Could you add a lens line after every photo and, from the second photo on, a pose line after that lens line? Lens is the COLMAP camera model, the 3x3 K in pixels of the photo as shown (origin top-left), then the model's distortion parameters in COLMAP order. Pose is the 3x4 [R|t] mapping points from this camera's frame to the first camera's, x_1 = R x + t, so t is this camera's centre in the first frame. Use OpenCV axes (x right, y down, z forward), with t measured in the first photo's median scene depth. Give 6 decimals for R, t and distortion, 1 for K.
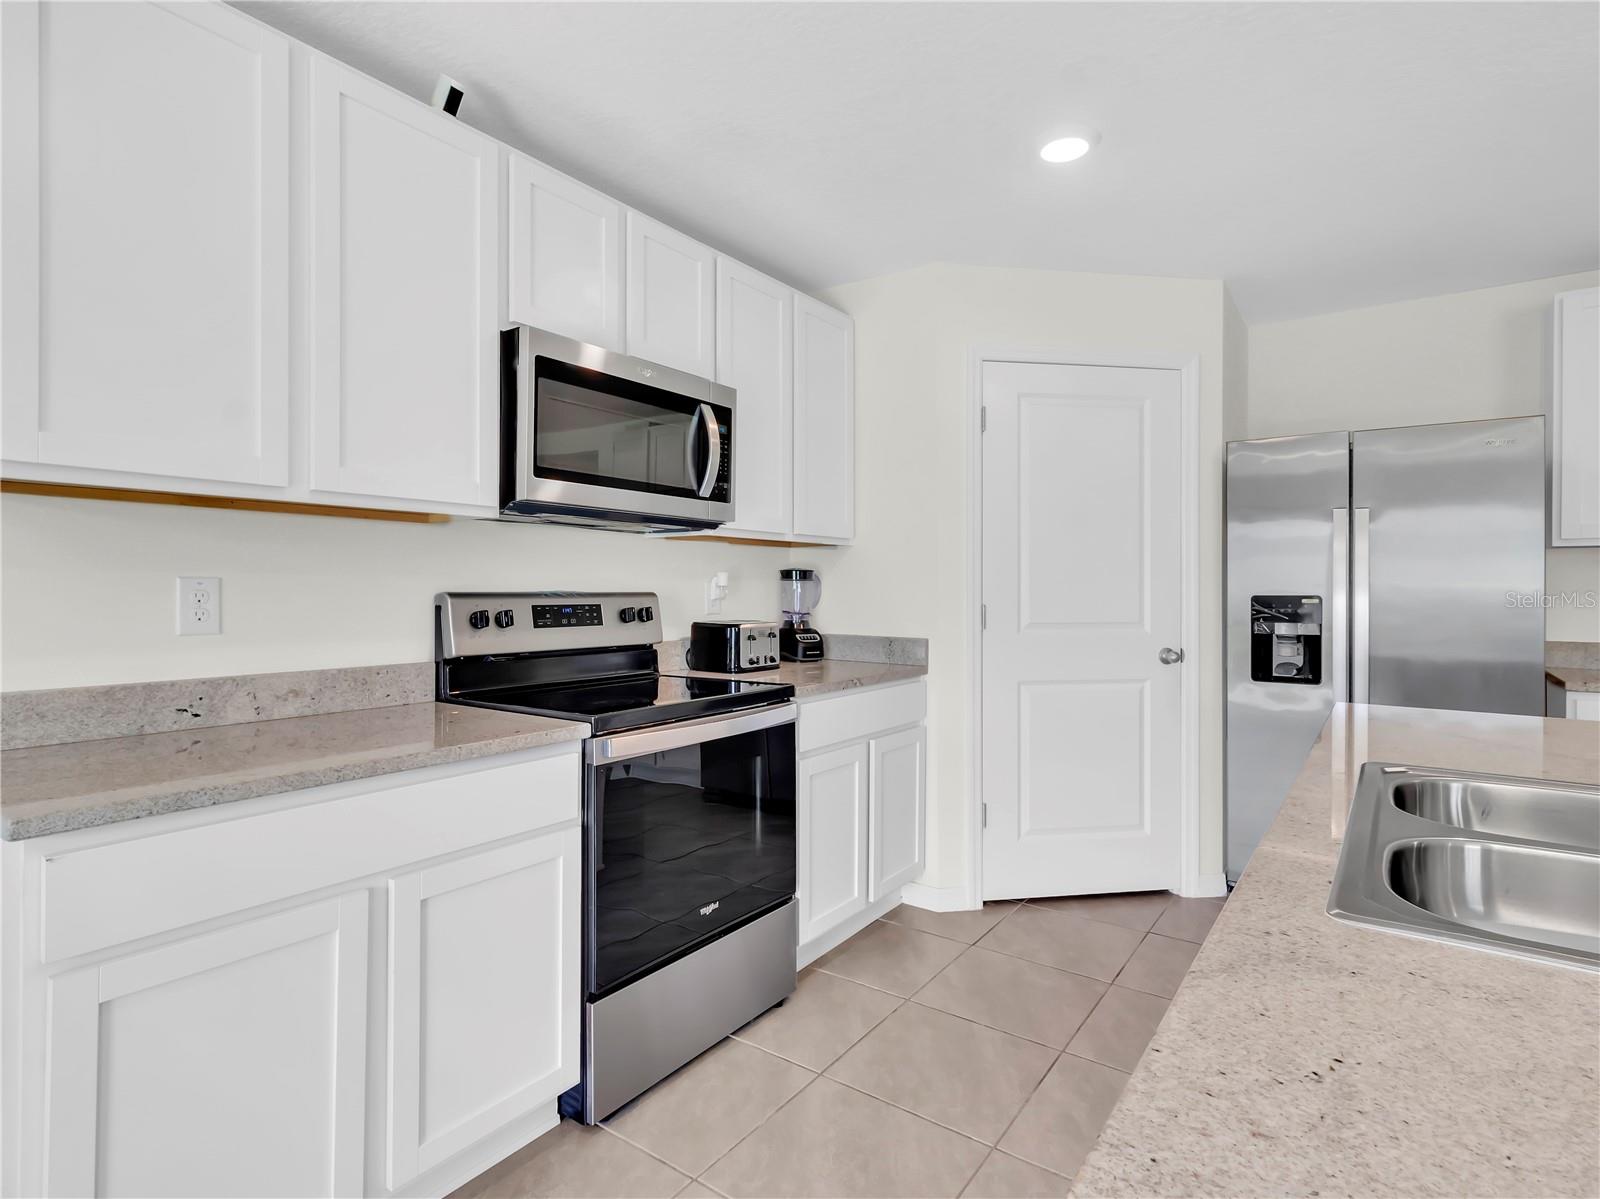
lens RADIAL K [[840.1, 0, 806.7], [0, 840.1, 591.2], [0, 0, 1]] dist [0.003442, 0.002485]
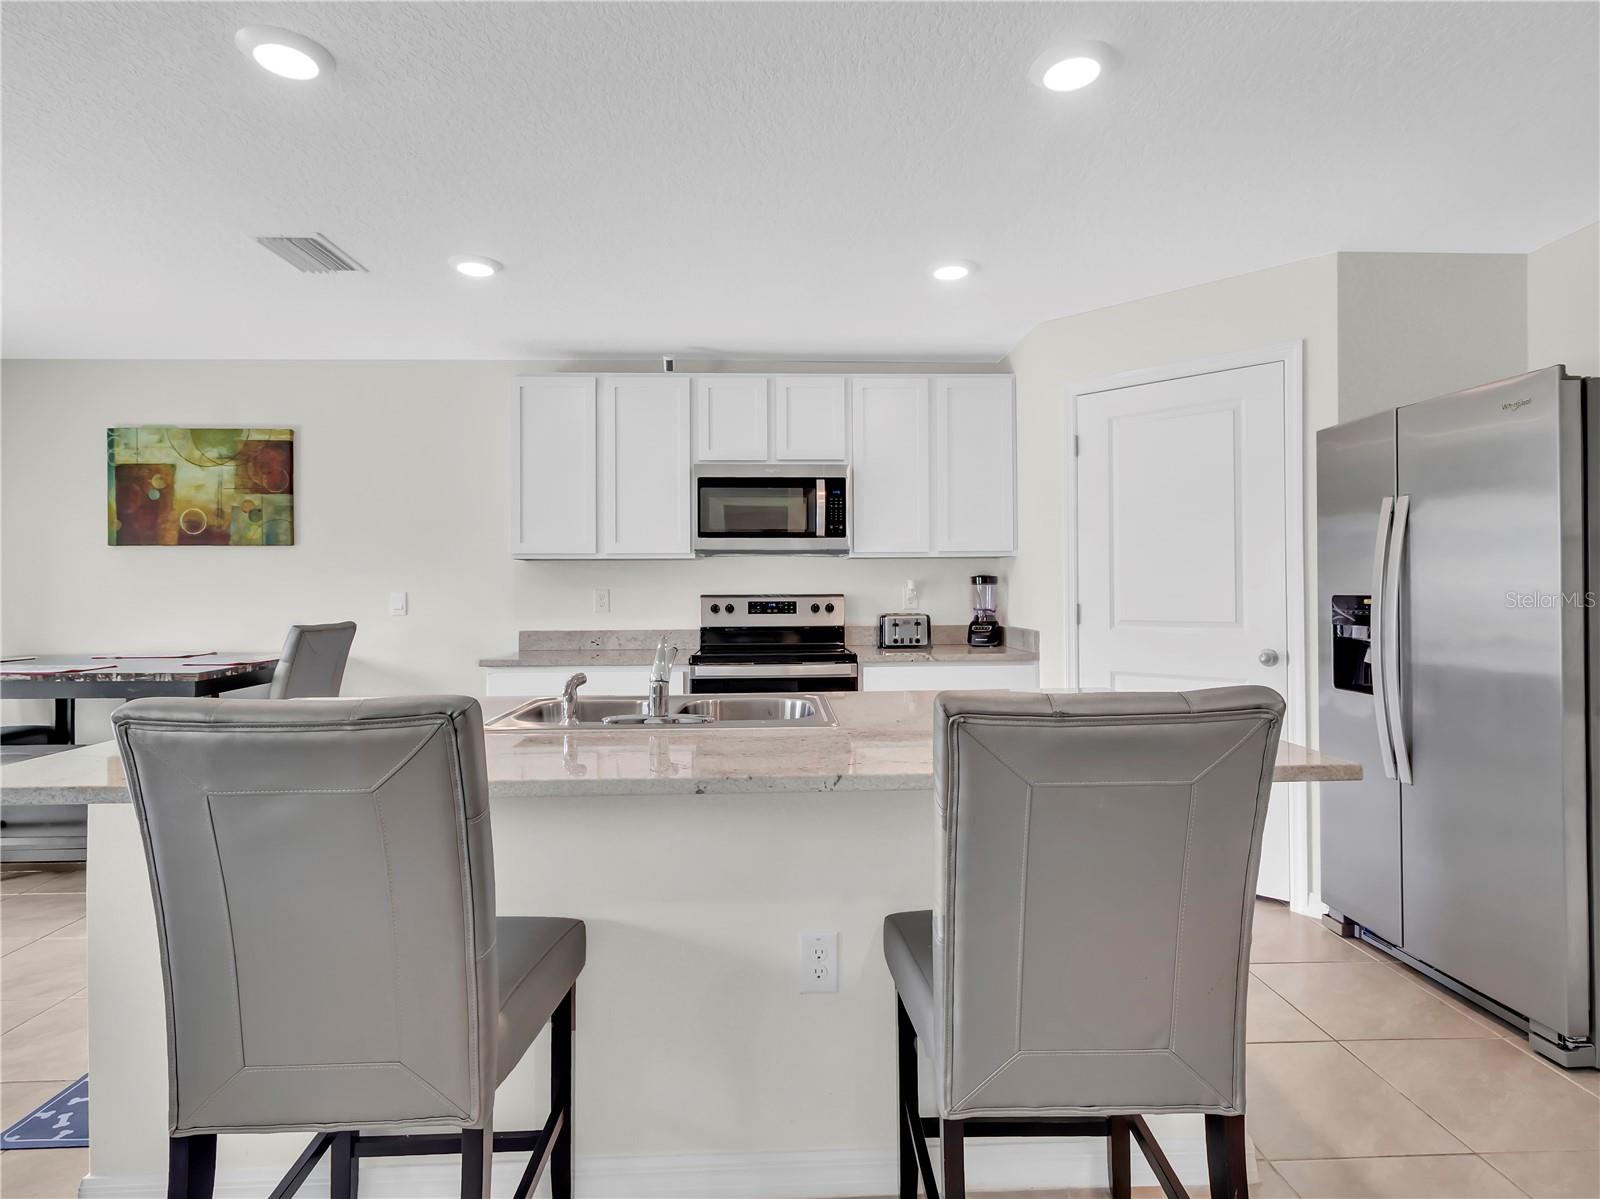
lens RADIAL K [[840.1, 0, 797.1], [0, 840.1, 588.3], [0, 0, 1]] dist [0.003442, 0.002485]
pose [[0.614893, -0.009833, -0.788550, 1.115335], [0.004800, 0.999950, -0.008726, 0.003795], [0.788596, 0.001581, 0.614909, -0.045331]]
